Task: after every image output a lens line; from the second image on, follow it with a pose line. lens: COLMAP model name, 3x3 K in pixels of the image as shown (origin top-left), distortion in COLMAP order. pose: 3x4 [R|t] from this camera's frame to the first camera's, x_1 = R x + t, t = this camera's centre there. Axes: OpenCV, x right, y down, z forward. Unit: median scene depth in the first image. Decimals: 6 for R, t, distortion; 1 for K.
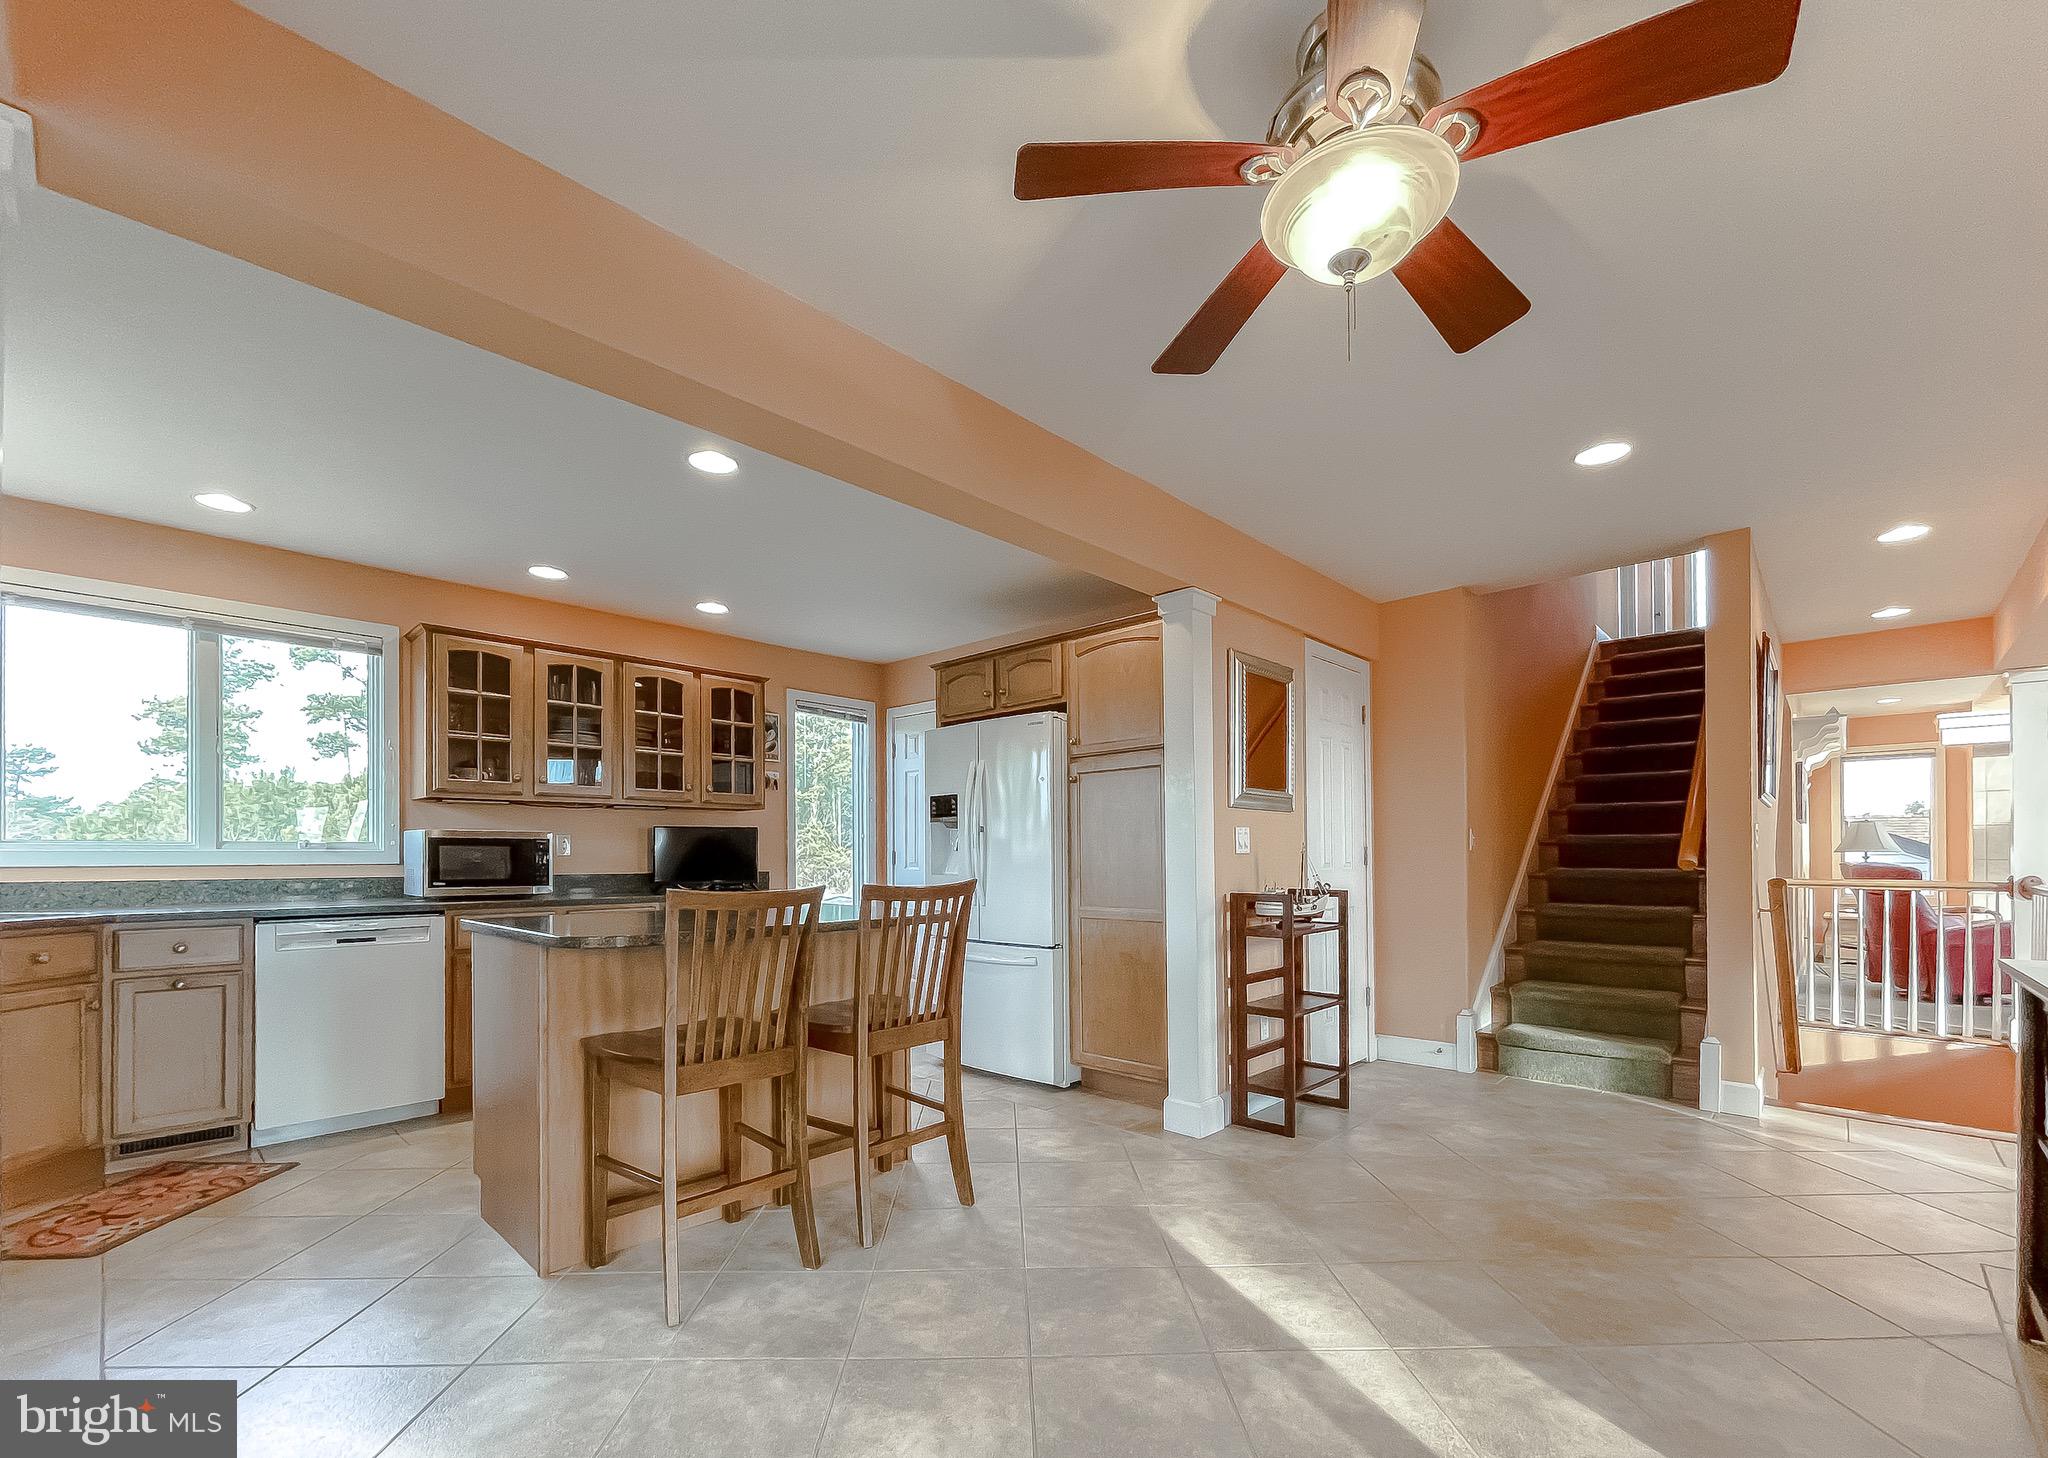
lens RADIAL K [[867.3, 0, 1022.0], [0, 867.3, 853.1], [0, 0, 1]] dist [-0.000297, -0.000017]
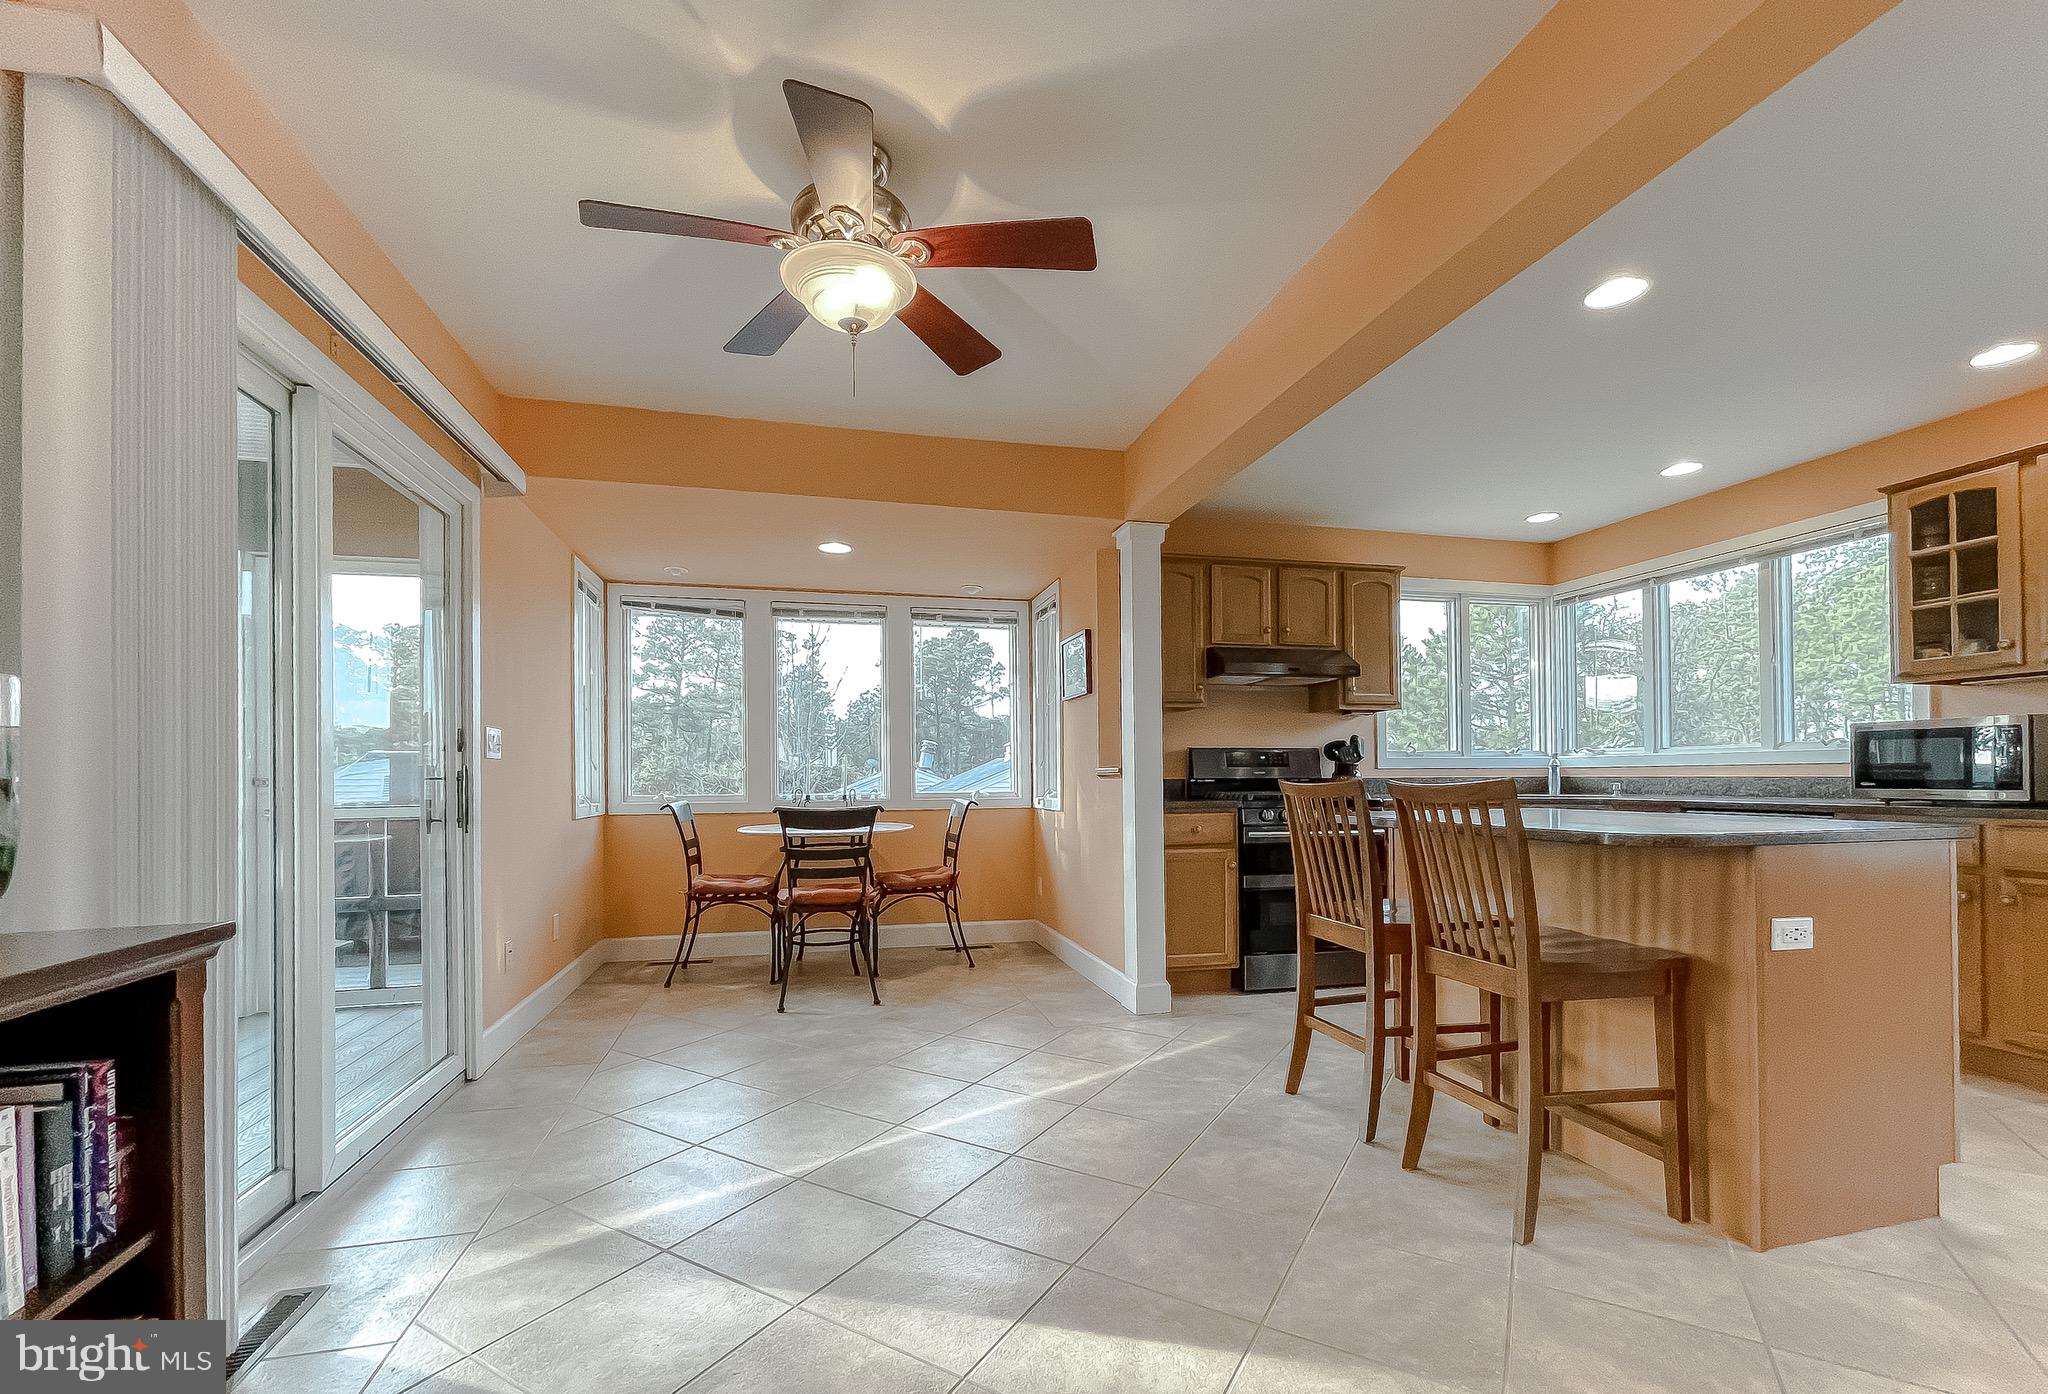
lens RADIAL K [[868.8, 0, 1025.1], [0, 868.8, 768.5], [0, 0, 1]] dist [0.000538, -0.000461]
pose [[-0.536370, -0.000195, -0.843983, 0.440791], [0.015090, 0.999838, -0.009821, 0.012792], [0.843848, -0.018004, -0.536280, 0.614622]]
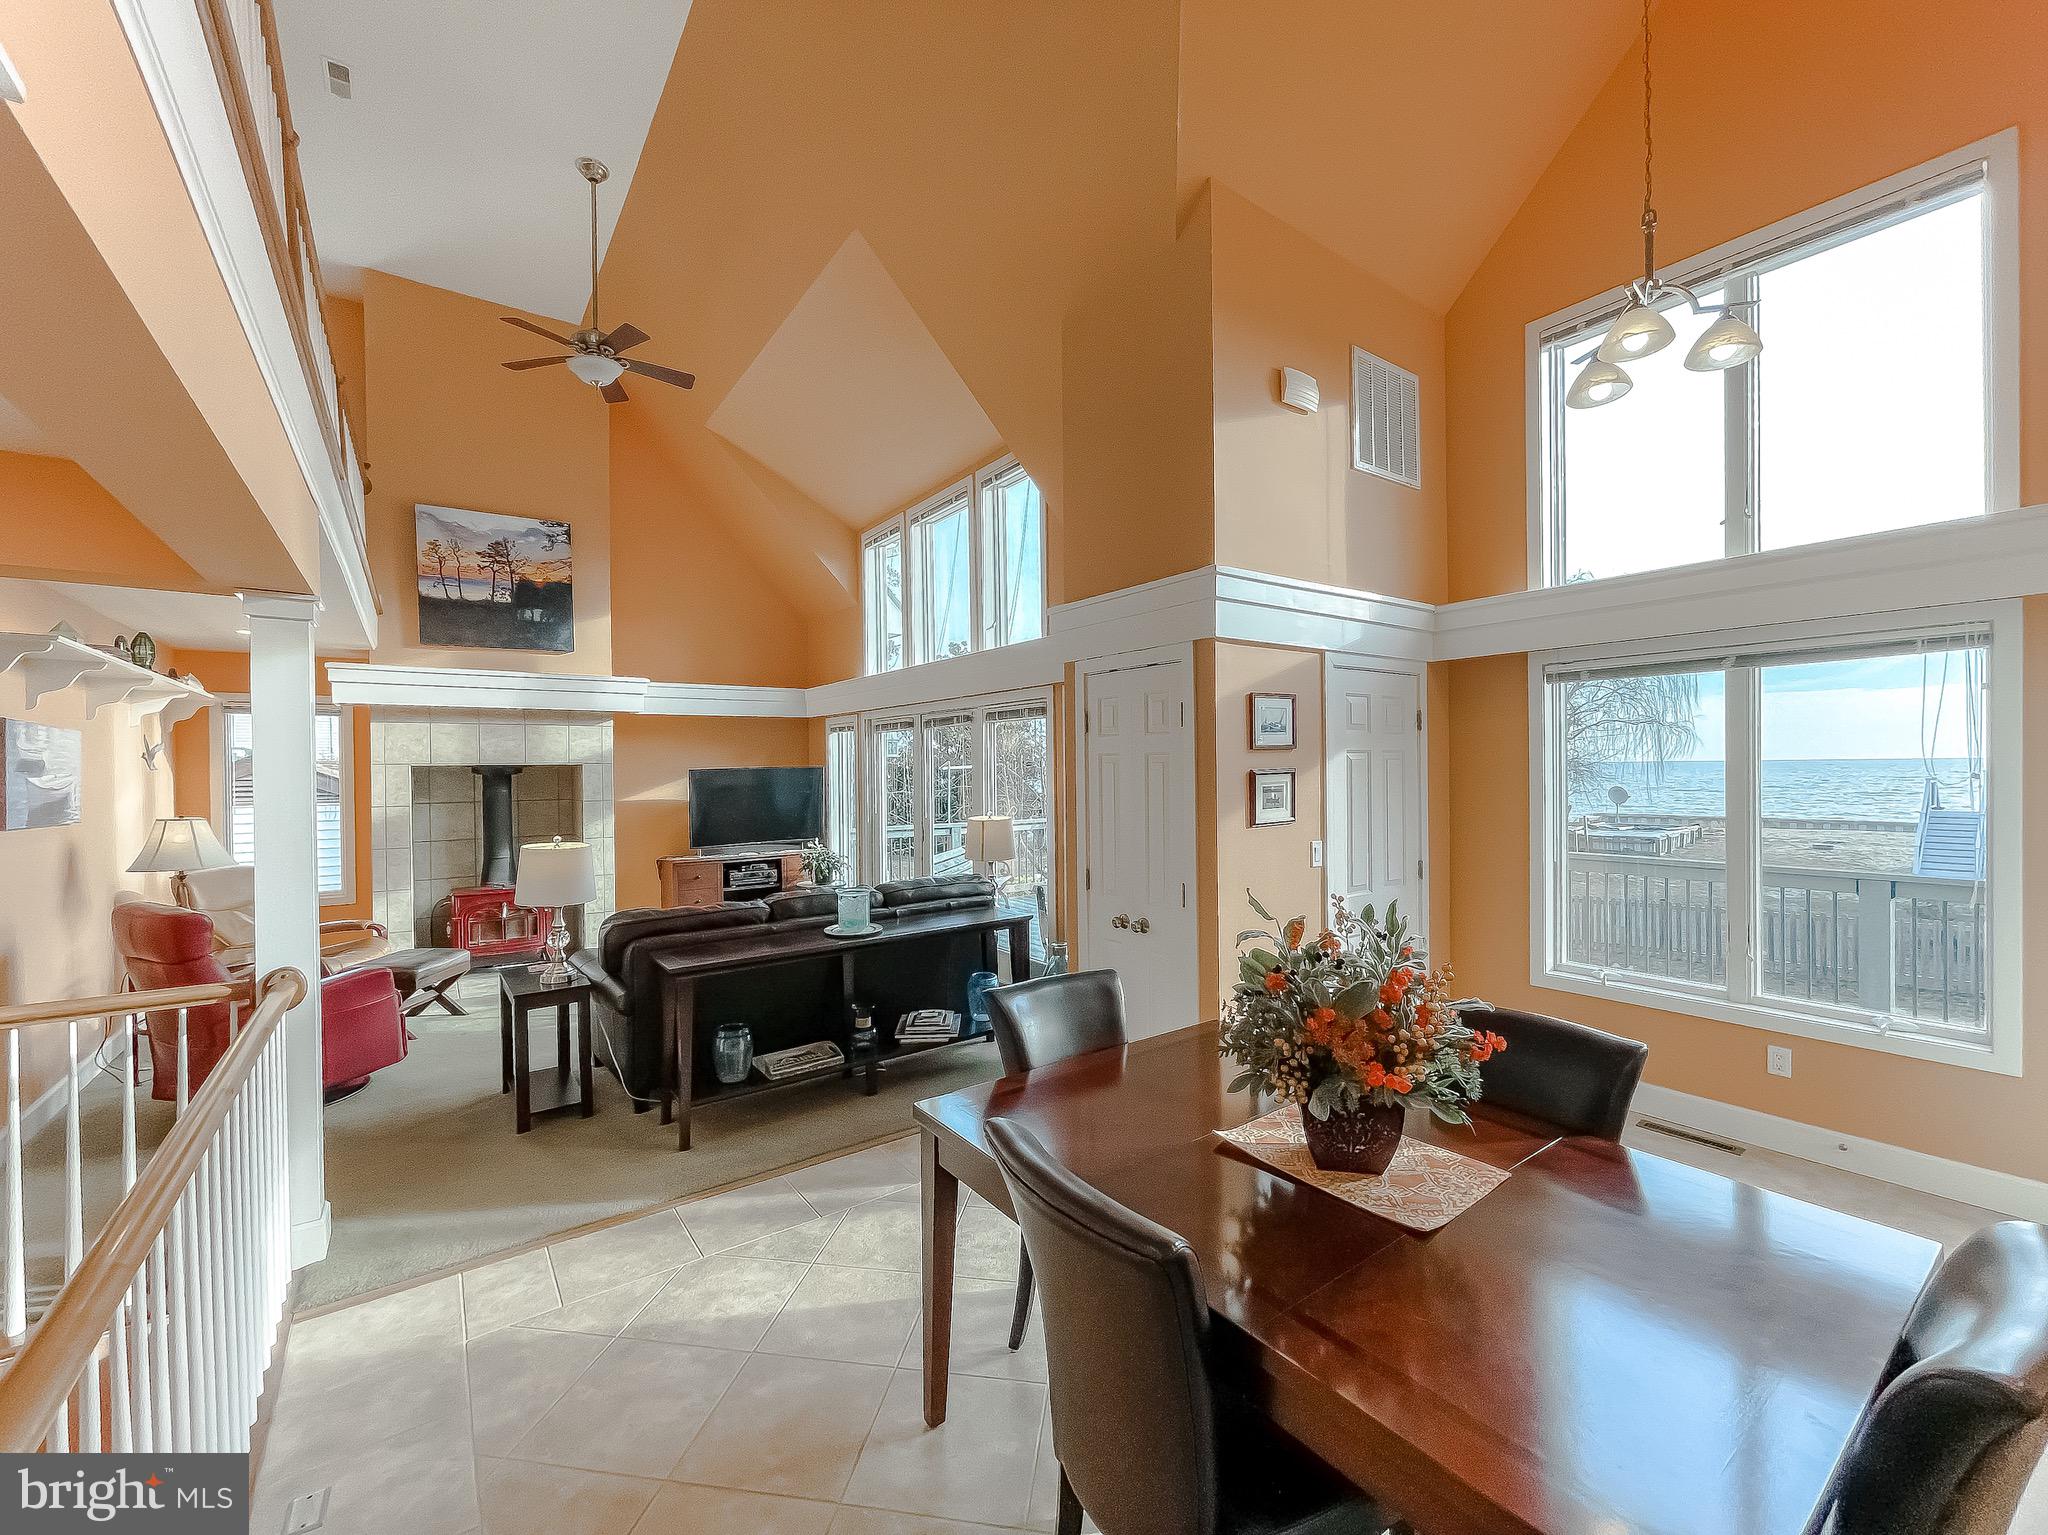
lens RADIAL K [[829.7, 0, 1013.3], [0, 829.7, 773.7], [0, 0, 1]] dist [-0.003755, -0.000103]
pose [[0.188084, -0.005007, 0.982140, 0.776800], [0.004198, 0.999982, 0.004294, -0.106800], [-0.982144, 0.003315, 0.188102, 0.466311]]
